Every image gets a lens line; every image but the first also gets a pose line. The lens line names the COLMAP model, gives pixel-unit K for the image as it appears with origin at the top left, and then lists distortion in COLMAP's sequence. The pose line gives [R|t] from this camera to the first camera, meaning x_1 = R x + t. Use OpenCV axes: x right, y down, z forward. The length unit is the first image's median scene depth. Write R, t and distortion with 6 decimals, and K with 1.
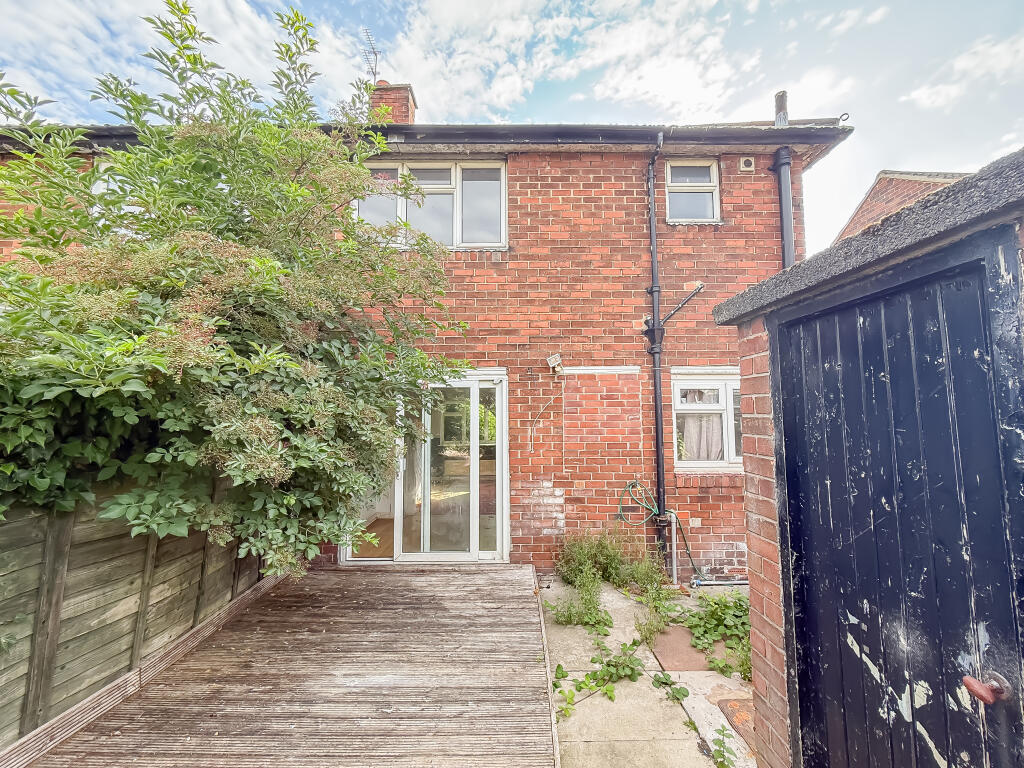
lens RADIAL K [[411.6, 0, 514.6], [0, 411.6, 383.2], [0, 0, 1]] dist [-0.003031, 0.000659]
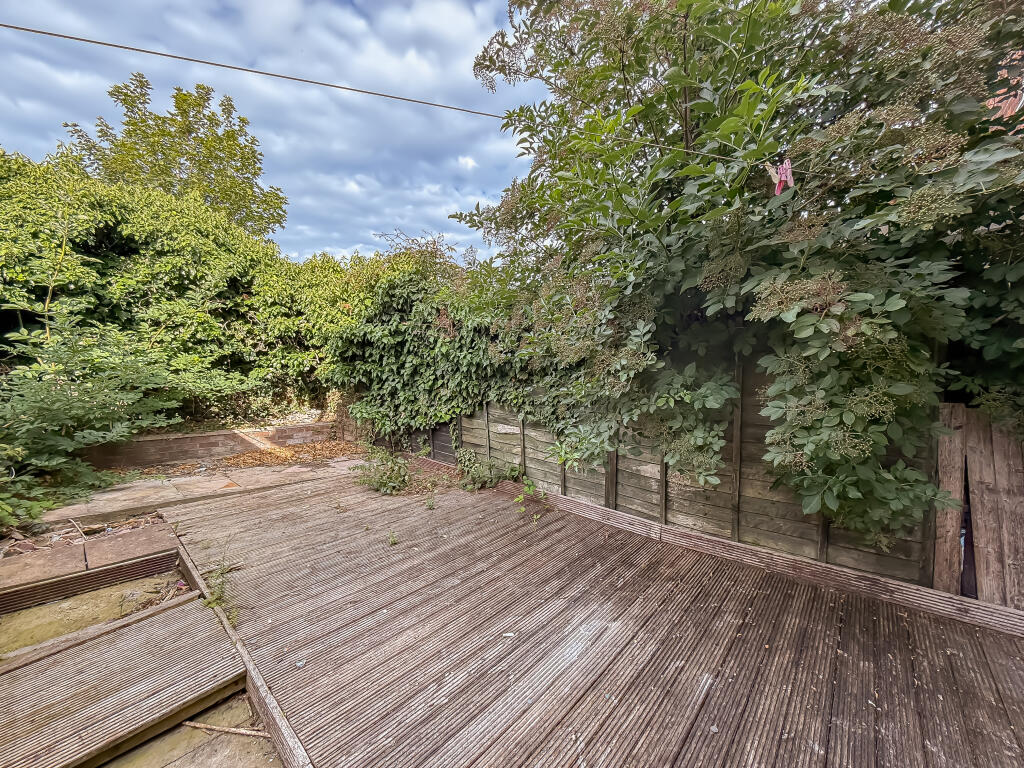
lens RADIAL K [[411.6, 0, 514.9], [0, 411.6, 384.5], [0, 0, 1]] dist [-0.003031, 0.000659]
pose [[-0.663633, 0.028240, -0.747525, 0.398113], [0.051471, 0.998643, -0.007968, 0.336424], [0.746286, -0.043764, -0.664186, 1.999402]]
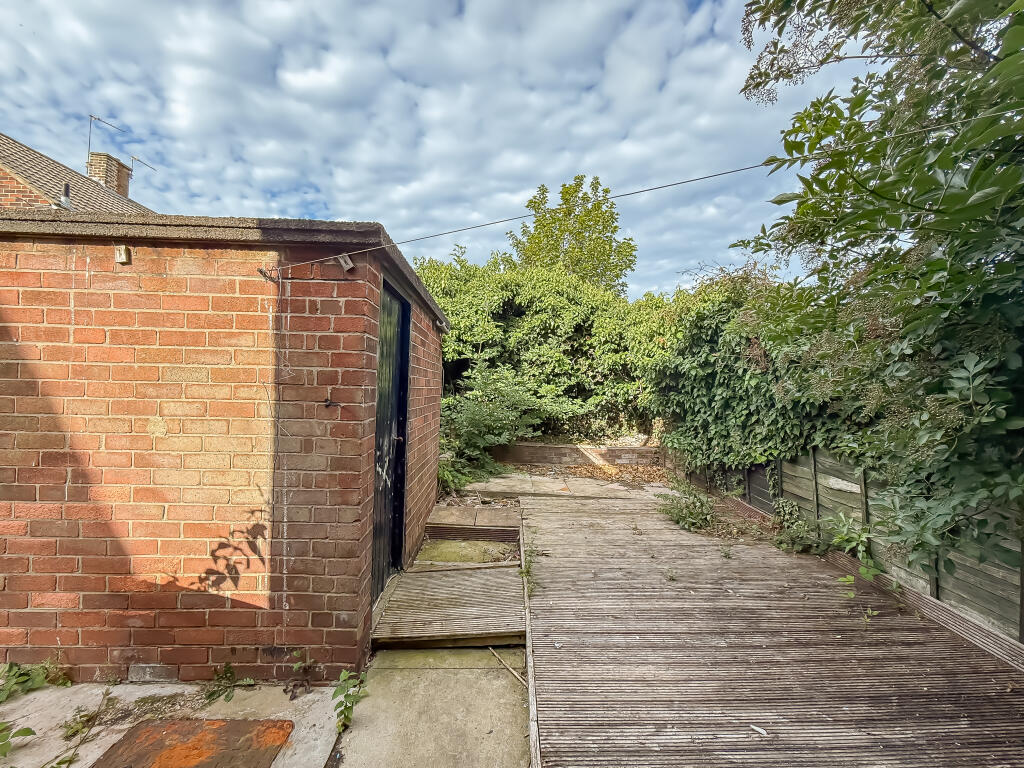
lens RADIAL K [[411.6, 0, 513.4], [0, 411.6, 384.1], [0, 0, 1]] dist [-0.003031, 0.000659]
pose [[-0.999480, -0.022575, -0.023043, 0.199995], [-0.020624, 0.996448, -0.081640, 0.305434], [0.024804, -0.081122, -0.996395, 2.196821]]
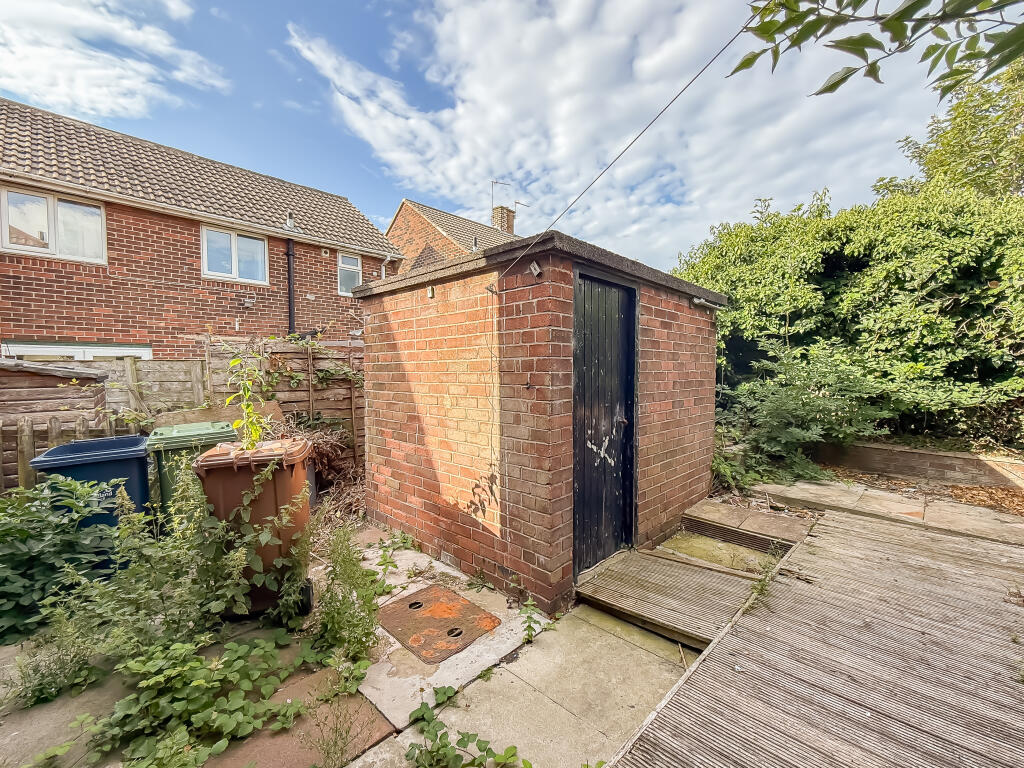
lens RADIAL K [[435.5, 0, 513.7], [0, 435.5, 385.2], [0, 0, 1]] dist [0.003157, -0.000676]
pose [[-0.710906, -0.021340, 0.702963, -0.328780], [-0.045732, 0.998827, -0.015927, 0.298411], [-0.701798, -0.043470, -0.711048, 2.146924]]
